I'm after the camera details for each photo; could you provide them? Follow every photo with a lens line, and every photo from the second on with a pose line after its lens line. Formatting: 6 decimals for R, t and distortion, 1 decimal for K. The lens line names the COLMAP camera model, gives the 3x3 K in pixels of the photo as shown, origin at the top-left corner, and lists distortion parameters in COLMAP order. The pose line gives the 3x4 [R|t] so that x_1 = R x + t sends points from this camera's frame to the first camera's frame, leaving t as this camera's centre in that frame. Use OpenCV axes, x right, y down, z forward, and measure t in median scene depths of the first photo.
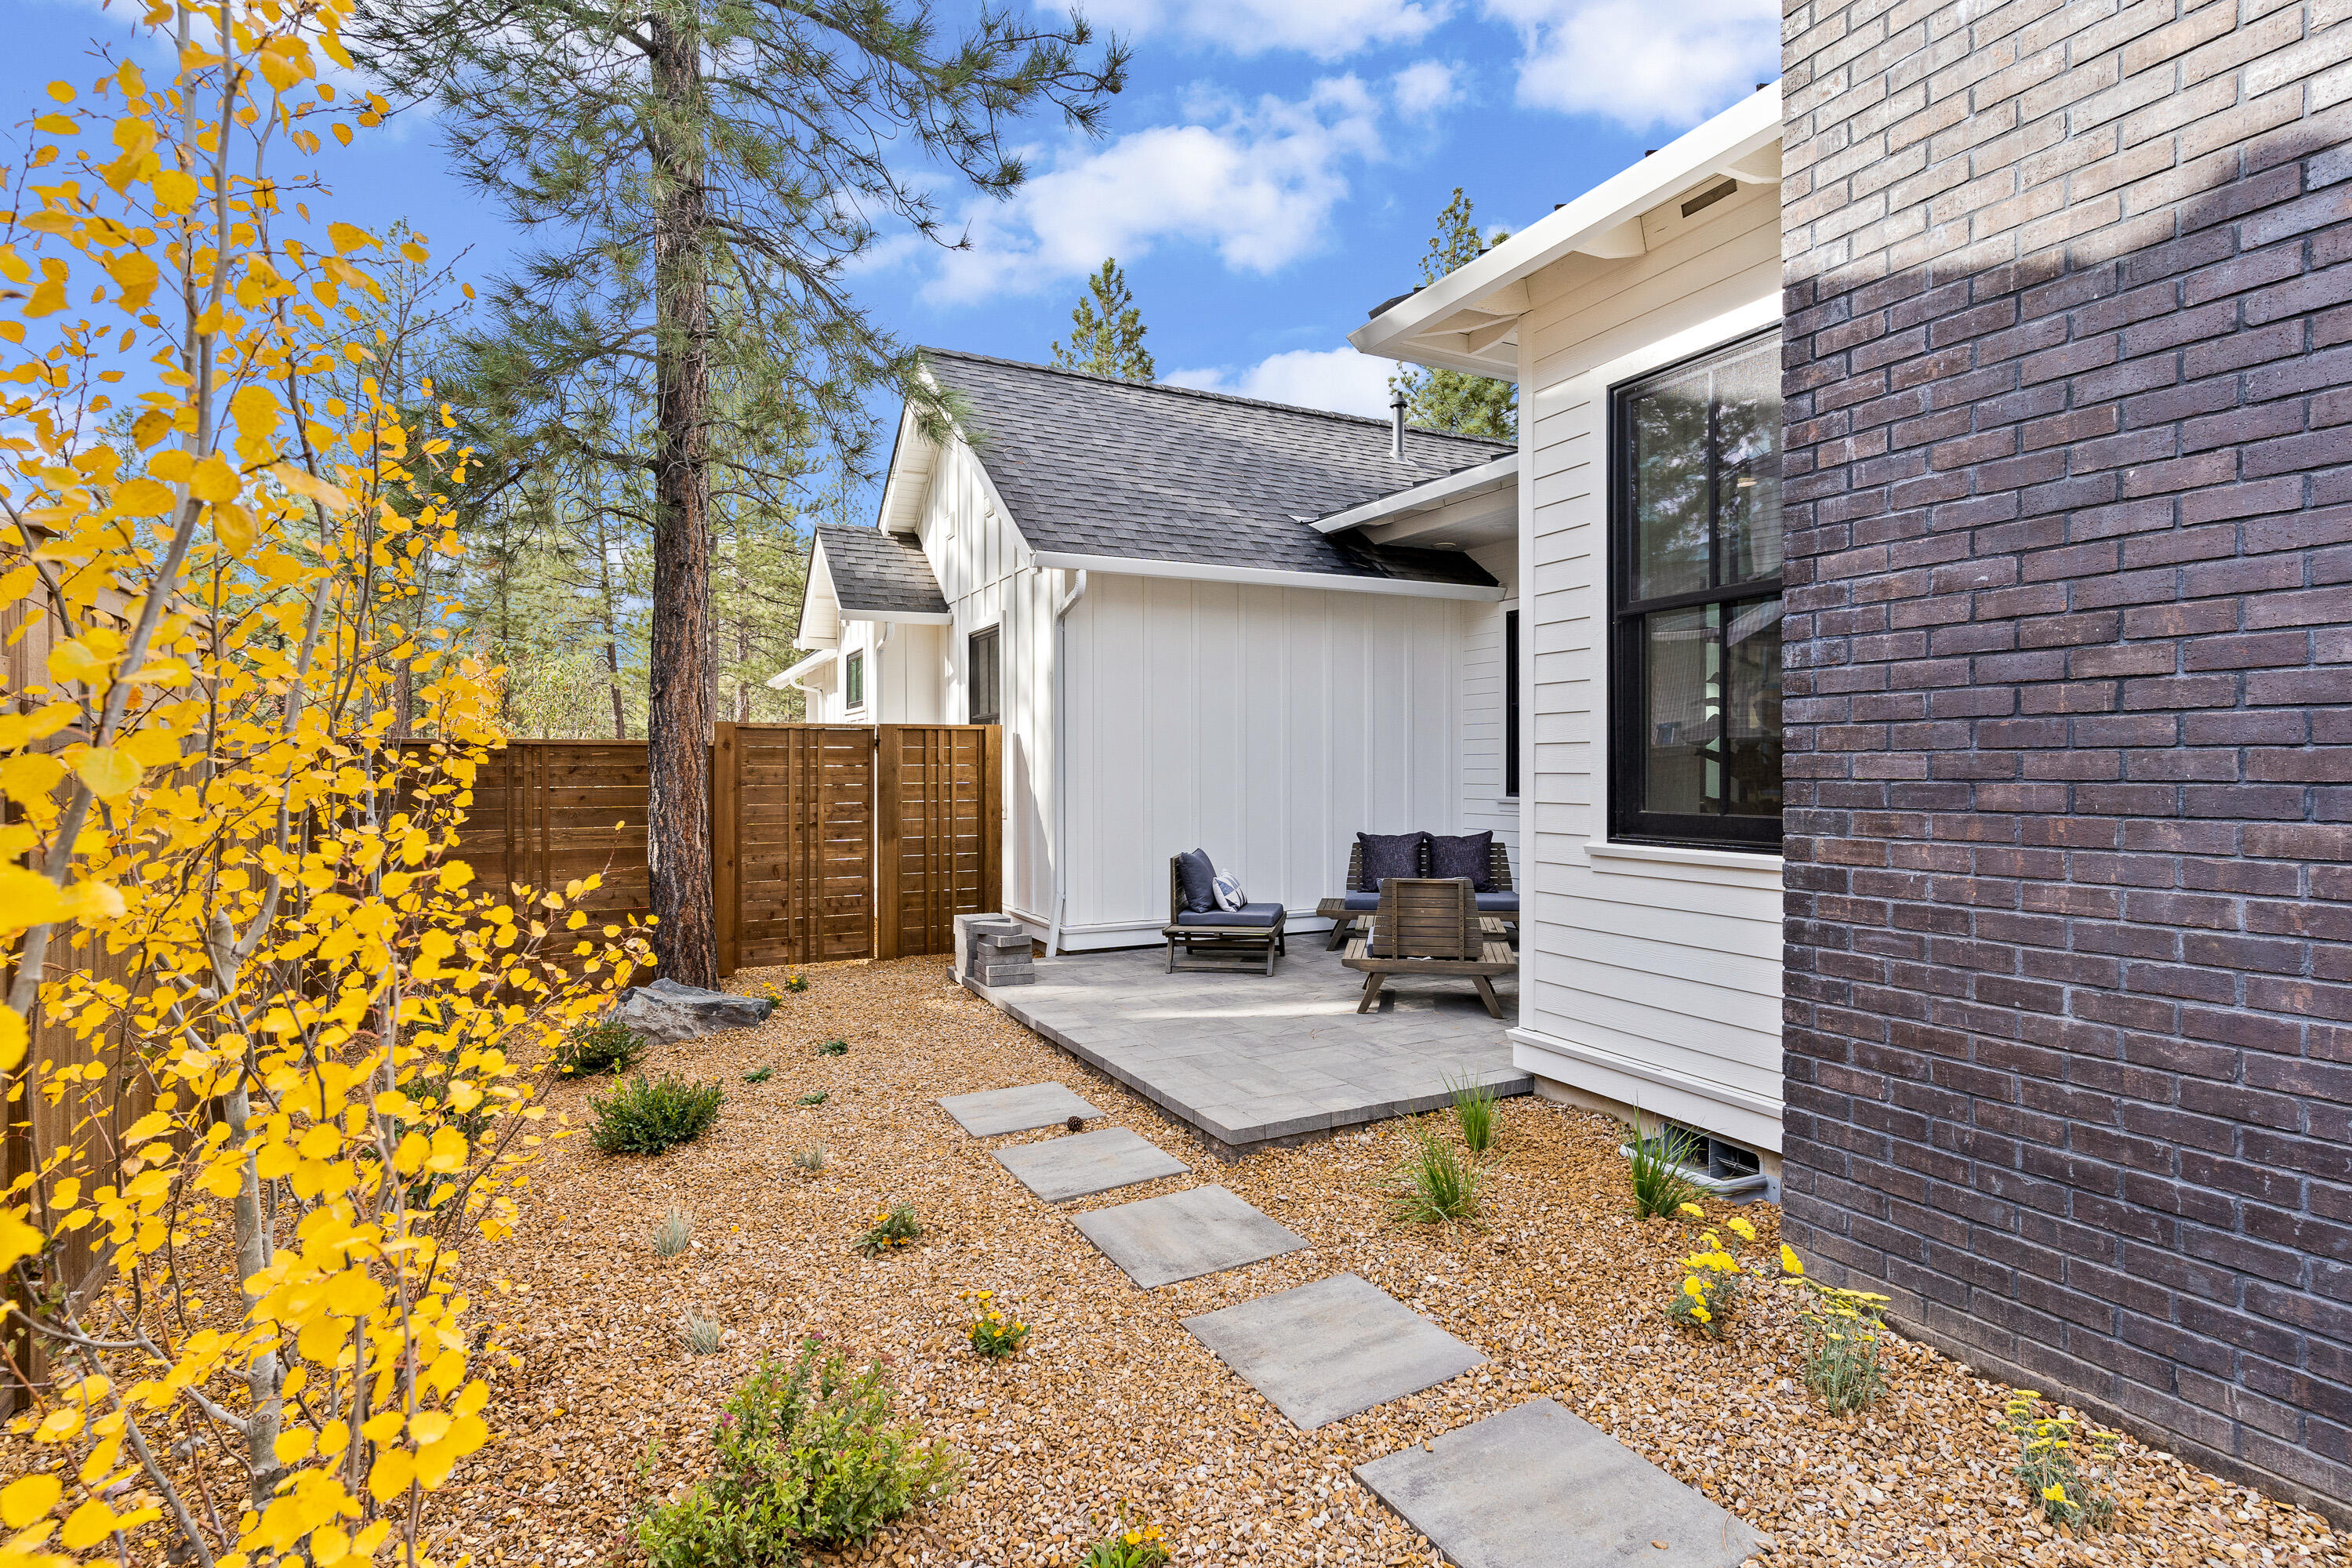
lens RADIAL K [[1156.6, 0, 1176.4], [0, 1156.6, 773.9], [0, 0, 1]] dist [-0.009768, 0.001913]
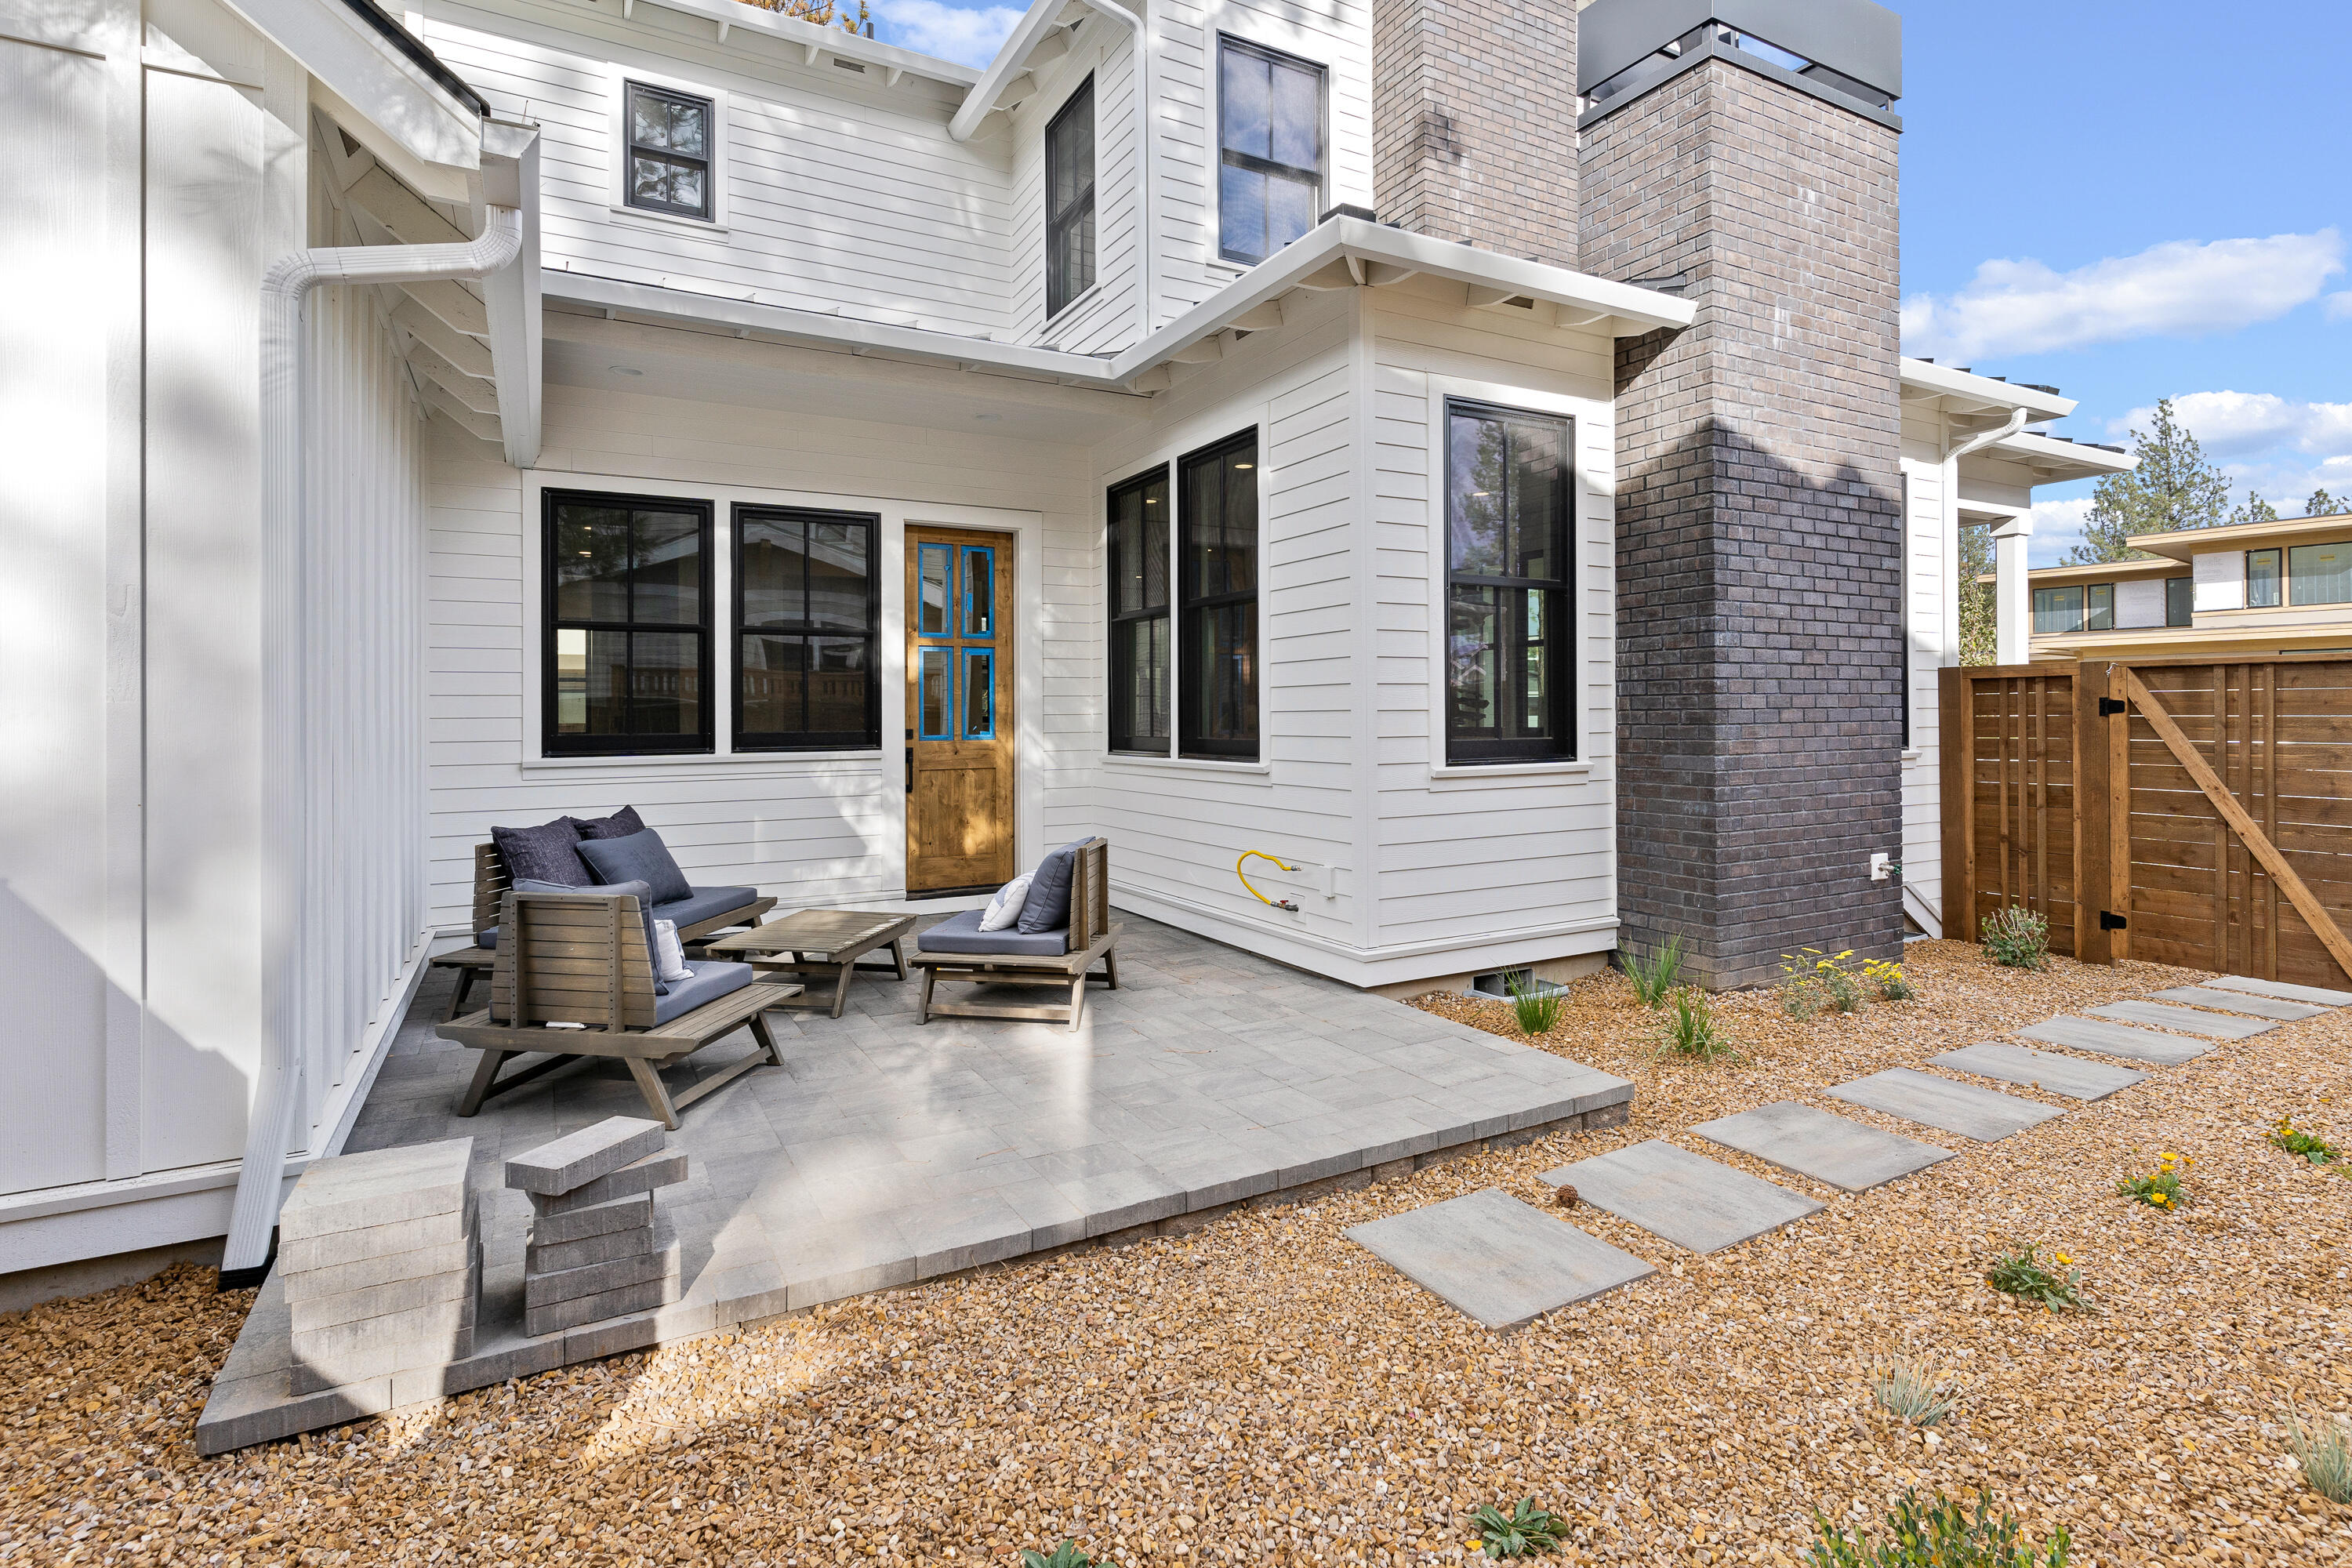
lens RADIAL K [[1156.6, 0, 1185.1], [0, 1156.6, 721.6], [0, 0, 1]] dist [-0.009768, 0.001913]
pose [[-0.049194, 0.004245, 0.998780, -0.880761], [0.015737, 0.999870, -0.003474, 0.012654], [-0.998665, 0.015547, -0.049255, 1.422645]]
